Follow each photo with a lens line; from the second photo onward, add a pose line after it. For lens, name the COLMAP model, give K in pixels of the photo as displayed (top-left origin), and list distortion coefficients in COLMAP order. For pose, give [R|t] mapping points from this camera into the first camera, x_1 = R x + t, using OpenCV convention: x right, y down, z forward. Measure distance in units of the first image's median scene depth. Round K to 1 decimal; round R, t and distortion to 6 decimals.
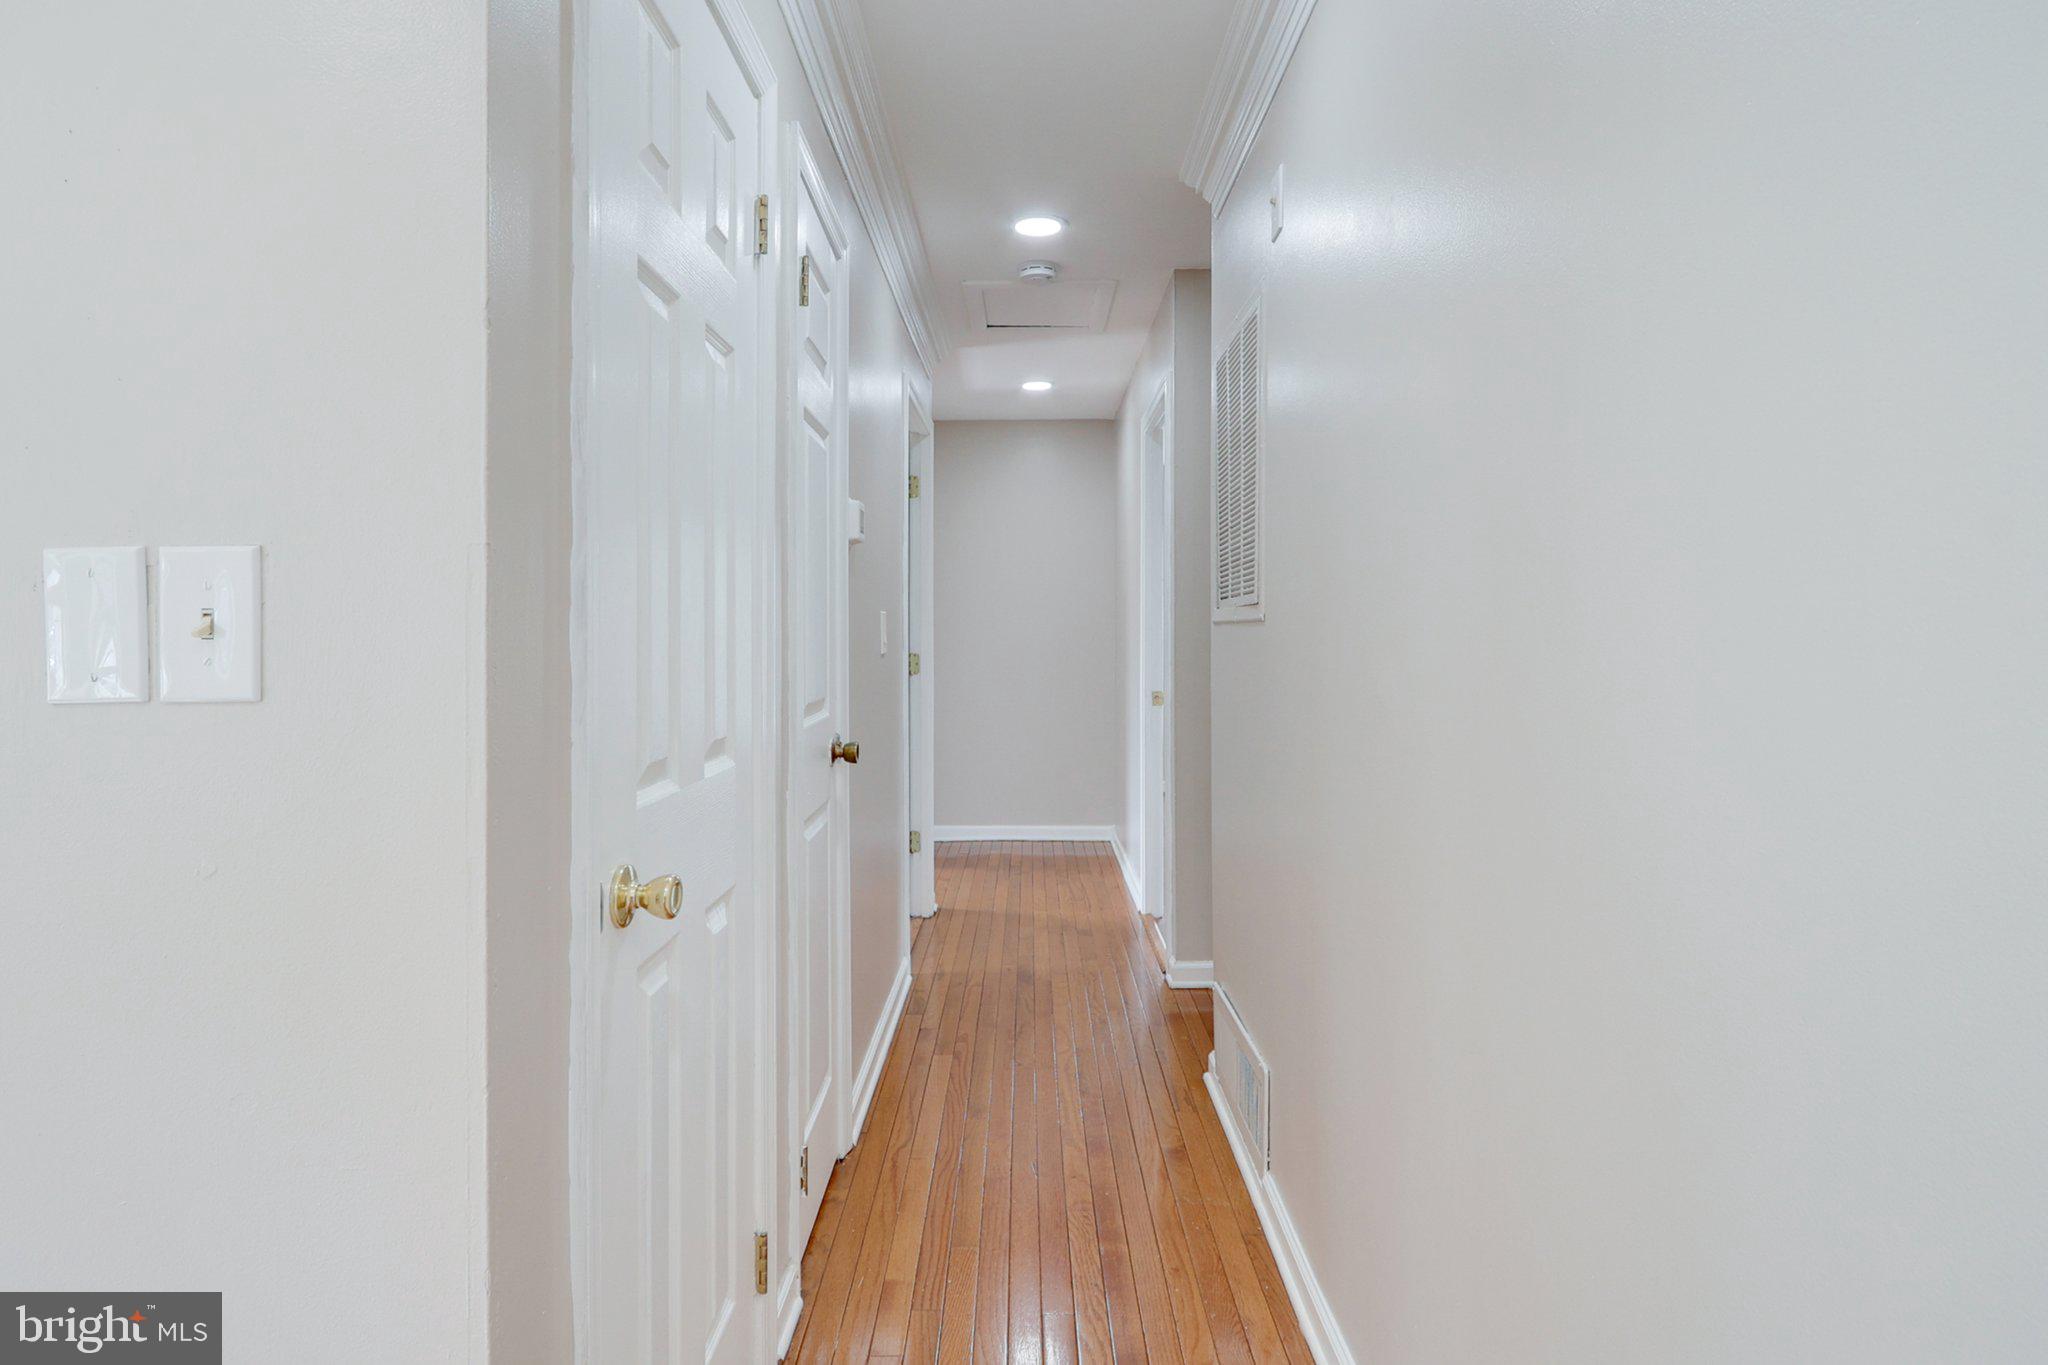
lens RADIAL K [[959.8, 0, 1013.2], [0, 959.8, 665.4], [0, 0, 1]] dist [-0.006481, 0.000113]
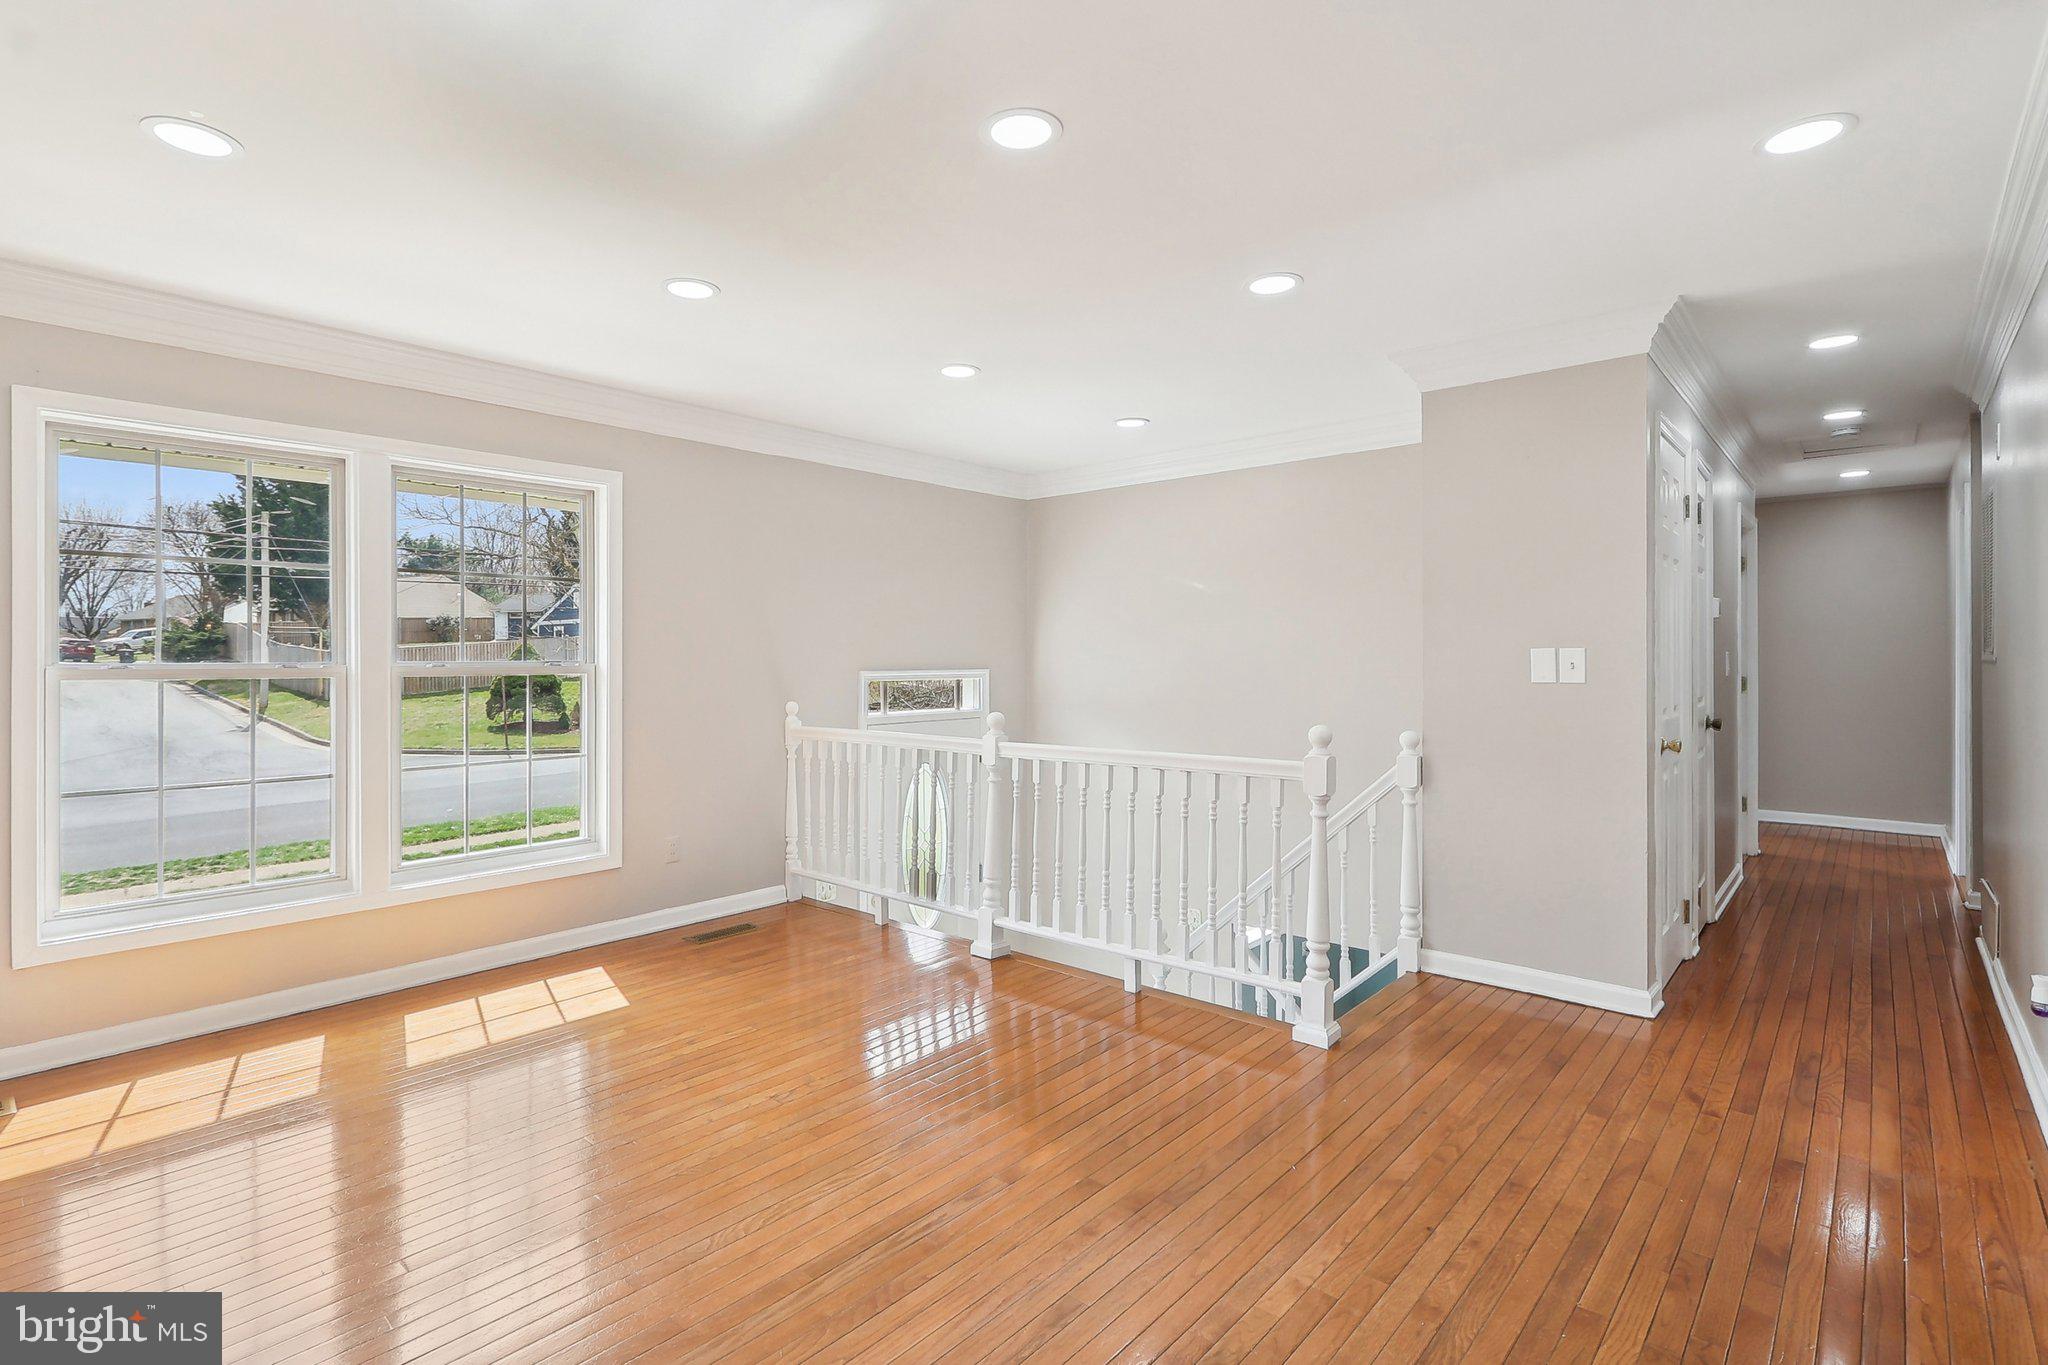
lens RADIAL K [[990.7, 0, 999.7], [0, 990.7, 655.0], [0, 0, 1]] dist [0.000034, -0.000029]
pose [[0.754515, -0.002709, -0.656277, 0.047322], [-0.021150, 0.999372, -0.028442, 0.026326], [0.655941, 0.035340, 0.753984, -1.174439]]
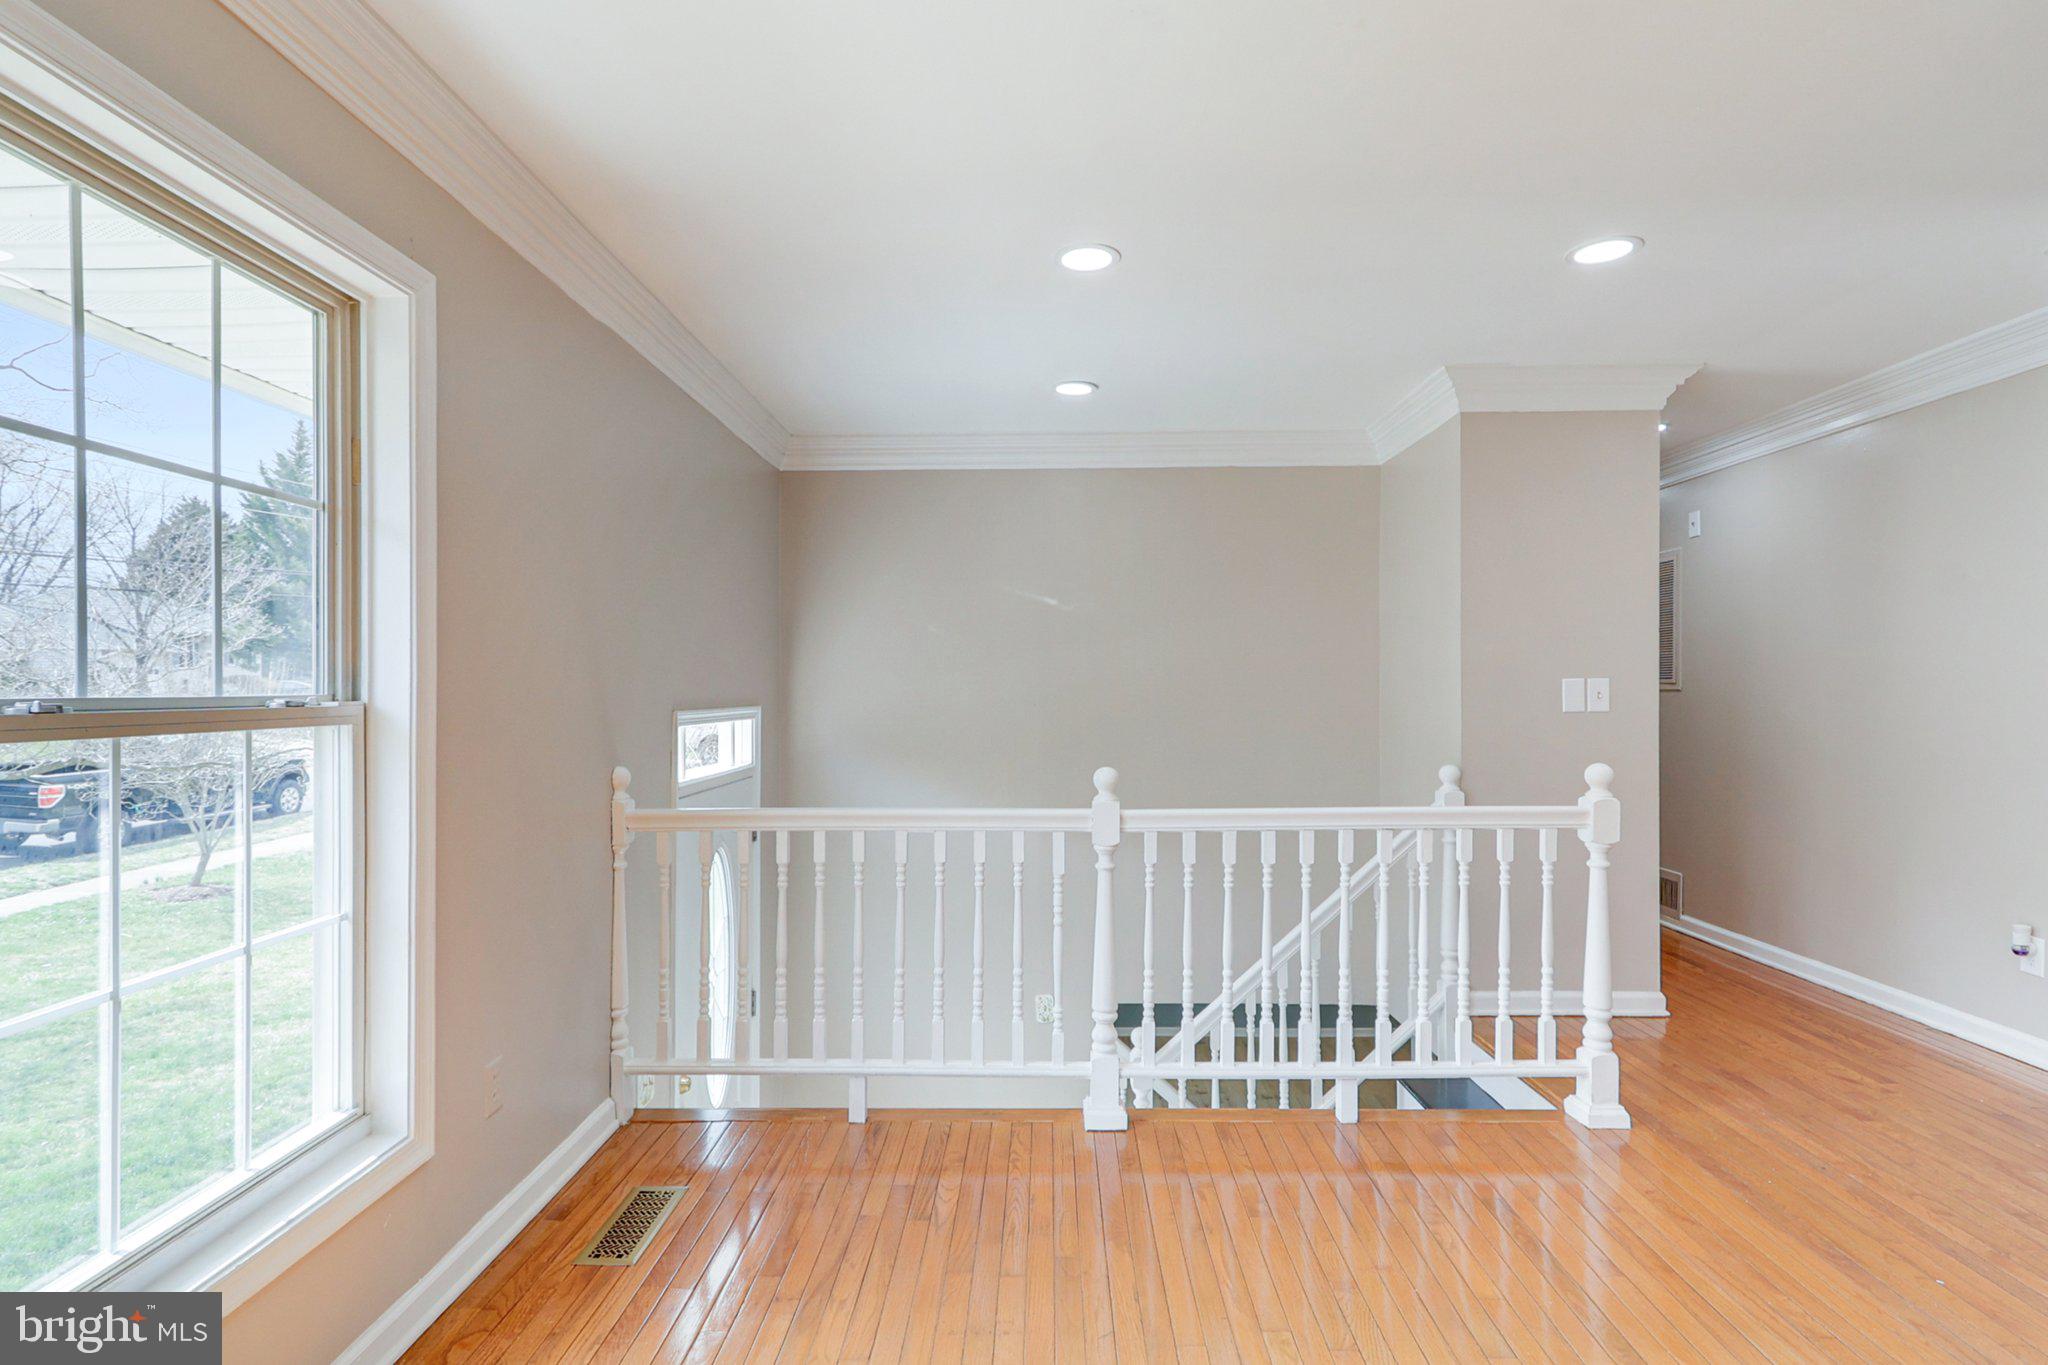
lens RADIAL K [[1028.9, 0, 1024.0], [0, 1028.9, 682.5], [0, 0, 1]] dist [0.002617, 0.000428]
pose [[0.999985, -0.003708, -0.003911, -1.006545], [0.003548, 0.999184, -0.040236, 0.024915], [0.004057, 0.040222, 0.999183, -1.118643]]
